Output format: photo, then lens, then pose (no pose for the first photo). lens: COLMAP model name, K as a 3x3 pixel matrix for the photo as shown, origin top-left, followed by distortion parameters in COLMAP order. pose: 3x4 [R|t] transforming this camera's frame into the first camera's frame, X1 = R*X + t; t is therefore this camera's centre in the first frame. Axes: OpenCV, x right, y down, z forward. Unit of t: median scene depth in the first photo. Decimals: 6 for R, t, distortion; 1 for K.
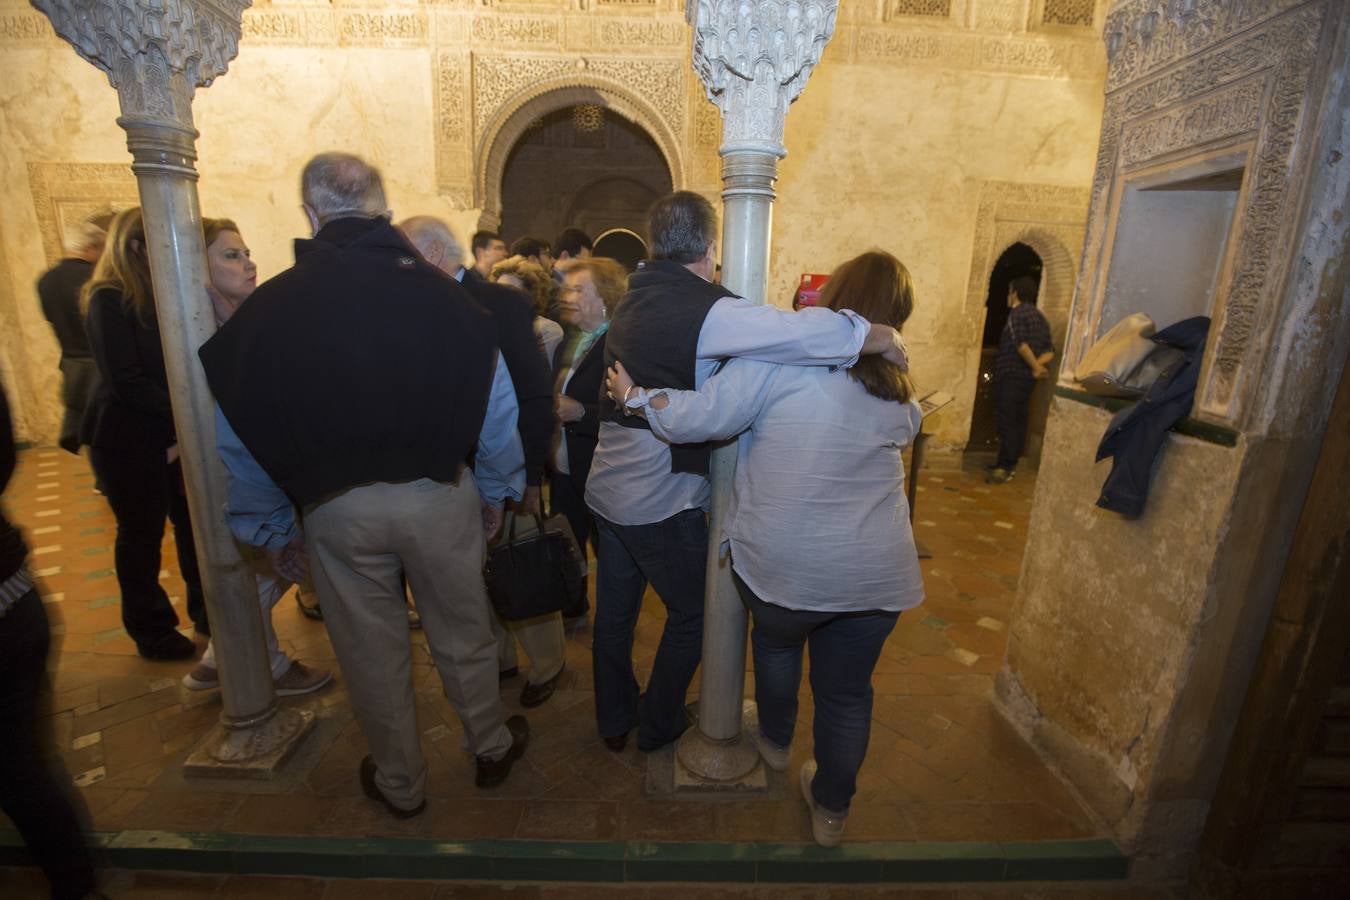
lens RADIAL K [[609.8, 0, 674.2], [0, 609.8, 445.3], [0, 0, 1]] dist [-0.032587, 0.009095]
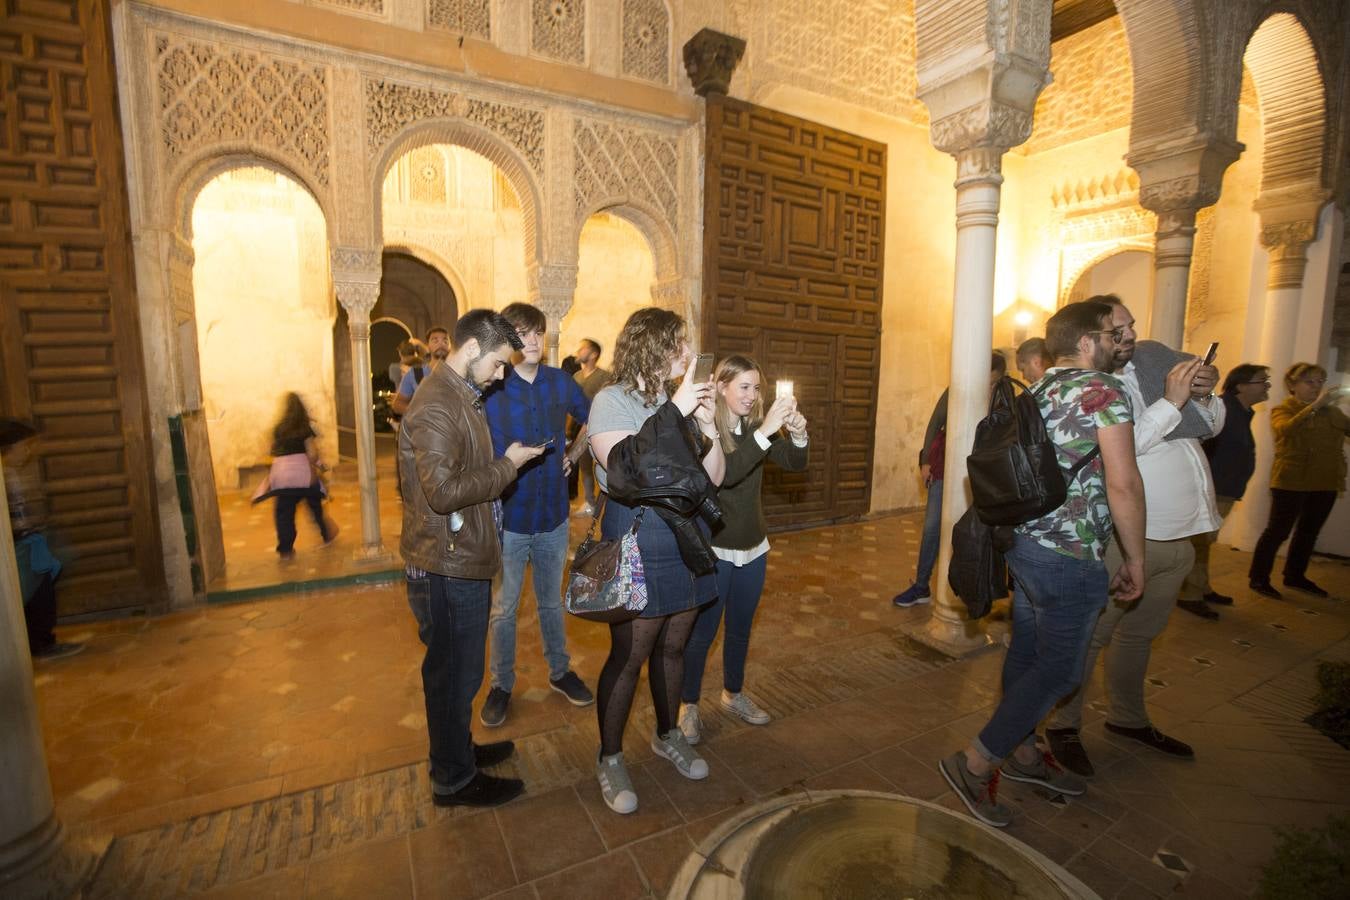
lens RADIAL K [[609.8, 0, 668.9], [0, 609.8, 449.1], [0, 0, 1]] dist [-0.032587, 0.009095]
pose [[0.886515, -0.083157, 0.455166, -0.302672], [0.125214, 0.990129, -0.062983, 0.142270], [-0.445435, 0.112829, 0.888176, -0.713069]]
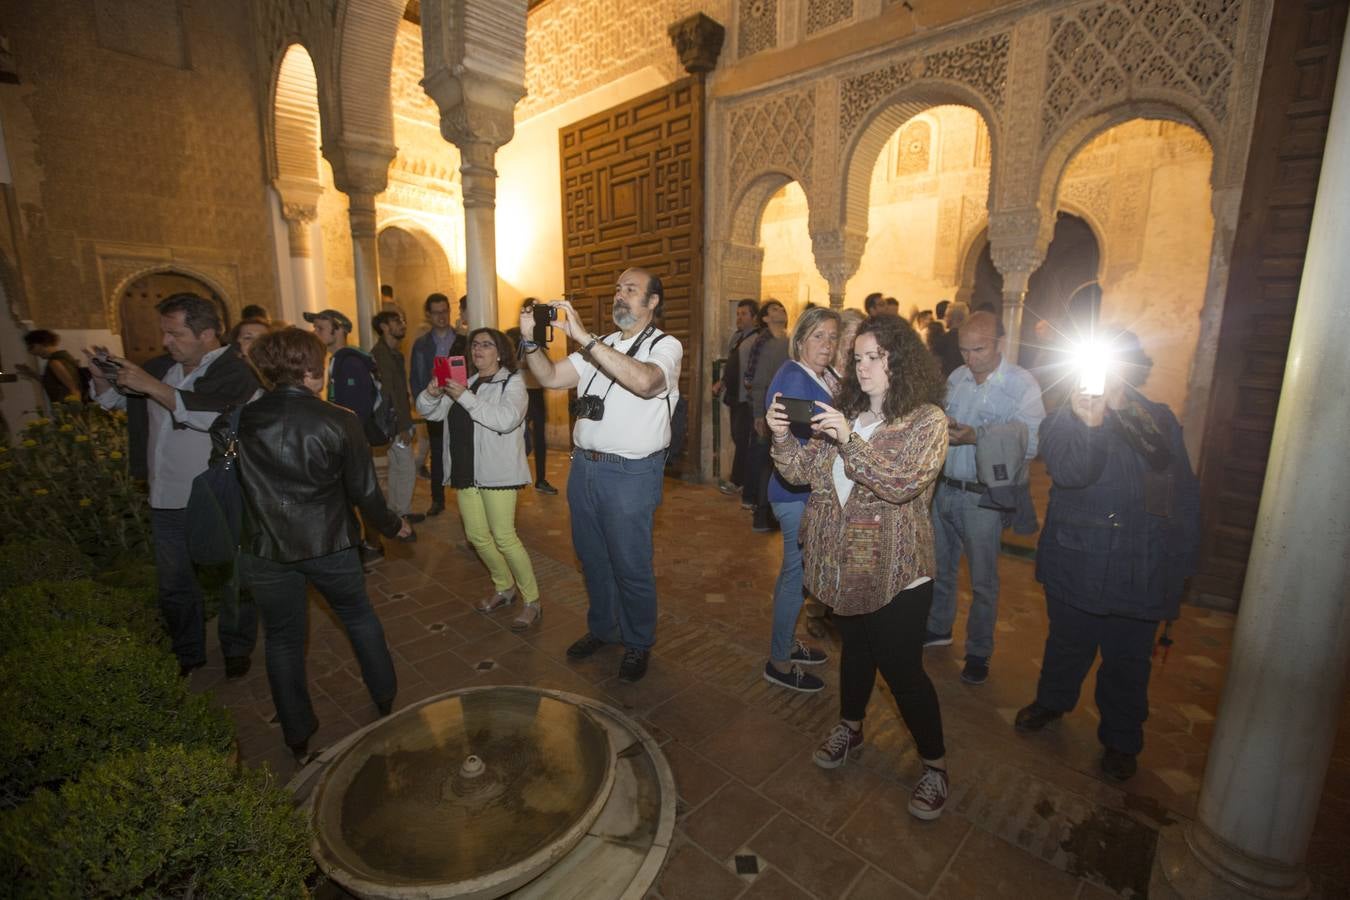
lens RADIAL K [[609.8, 0, 680.5], [0, 609.8, 454.3], [0, 0, 1]] dist [-0.032587, 0.009095]
pose [[0.714983, 0.112192, -0.690081, 0.333002], [-0.146627, 0.989152, 0.008896, 0.159743], [0.683593, 0.094824, 0.723678, -0.675598]]
